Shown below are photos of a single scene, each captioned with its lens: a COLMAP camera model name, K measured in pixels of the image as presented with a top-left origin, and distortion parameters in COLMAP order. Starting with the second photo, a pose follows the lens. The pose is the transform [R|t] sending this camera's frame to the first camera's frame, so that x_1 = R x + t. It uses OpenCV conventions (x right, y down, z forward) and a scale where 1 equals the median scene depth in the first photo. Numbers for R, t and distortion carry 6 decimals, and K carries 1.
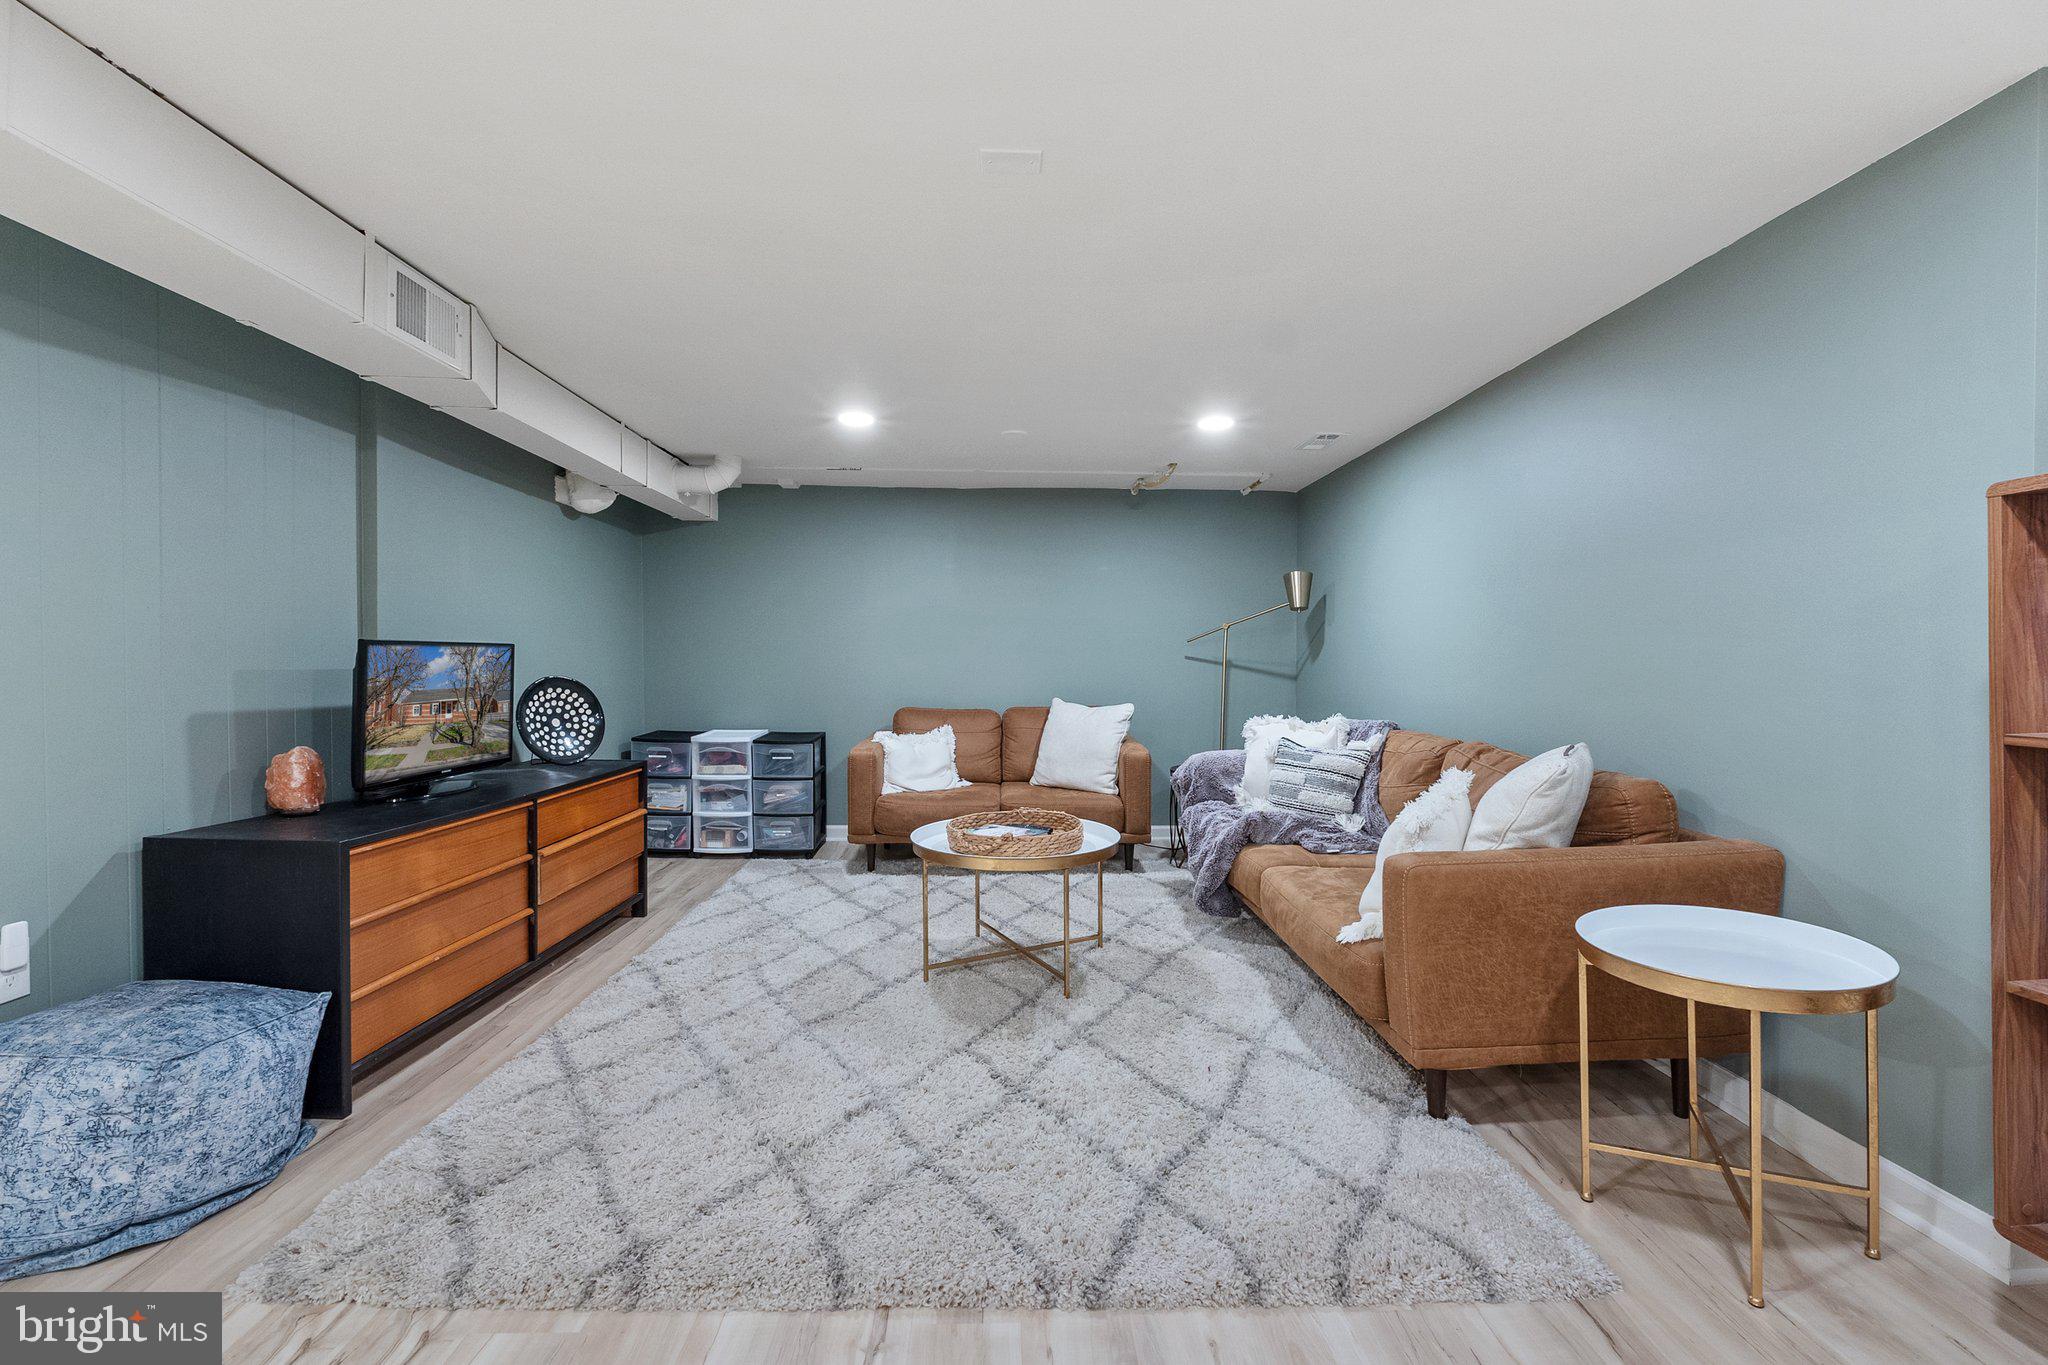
lens RADIAL K [[880.1, 0, 1026.8], [0, 880.1, 675.8], [0, 0, 1]] dist [-0.007444, 0.000245]
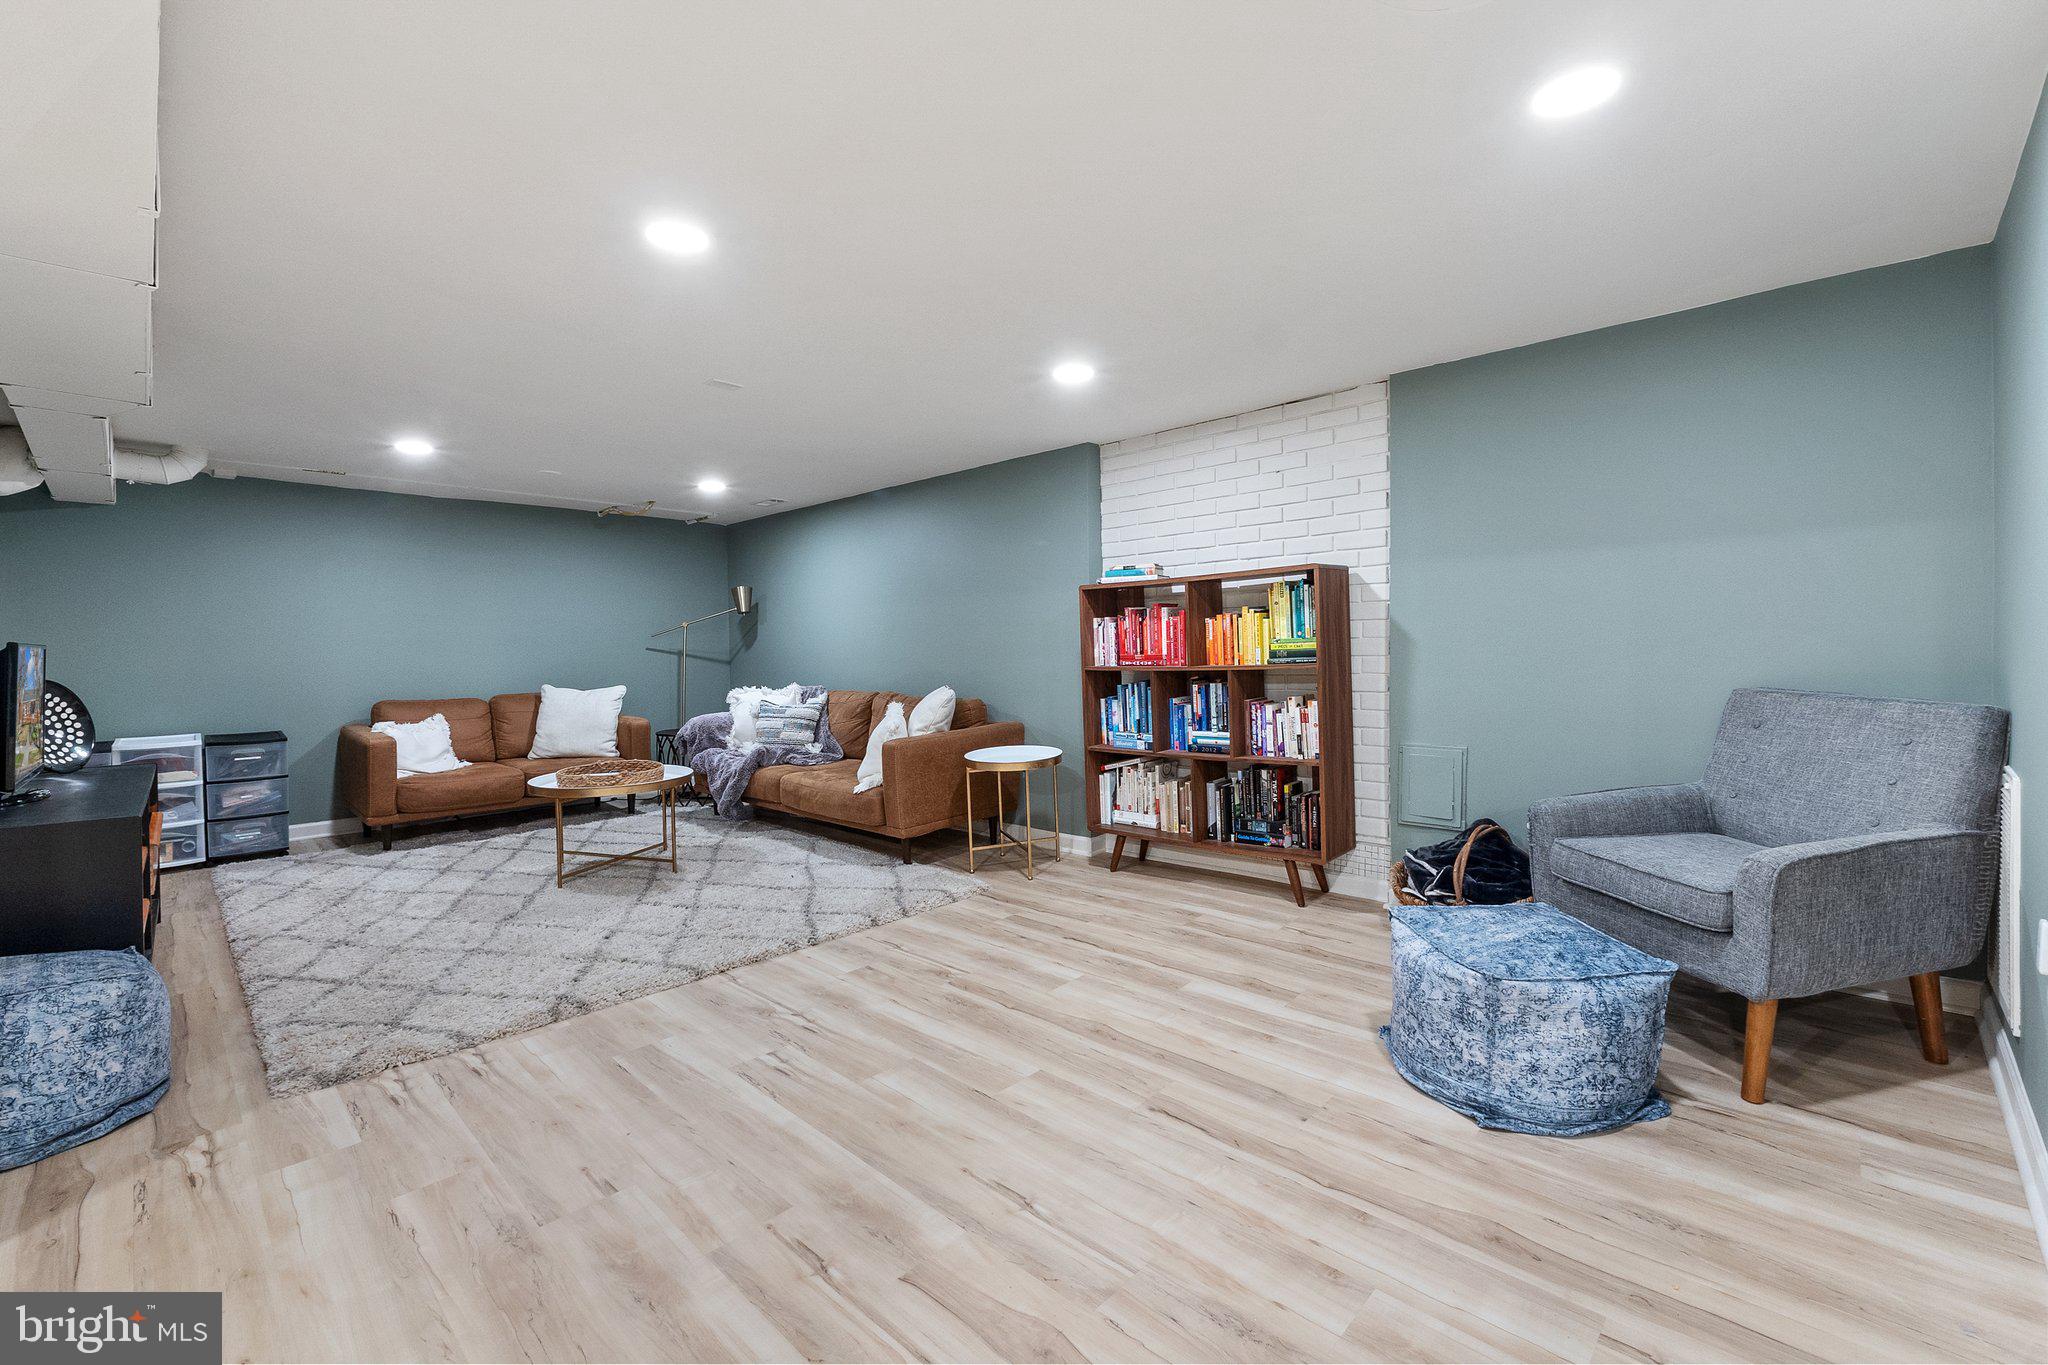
lens RADIAL K [[880.1, 0, 1026.8], [0, 880.1, 675.8], [0, 0, 1]] dist [-0.007444, 0.000245]
pose [[0.707487, -0.038163, 0.705695, -0.453739], [0.030217, 0.999261, 0.023745, 0.006294], [-0.706080, 0.004524, 0.708118, -0.393167]]
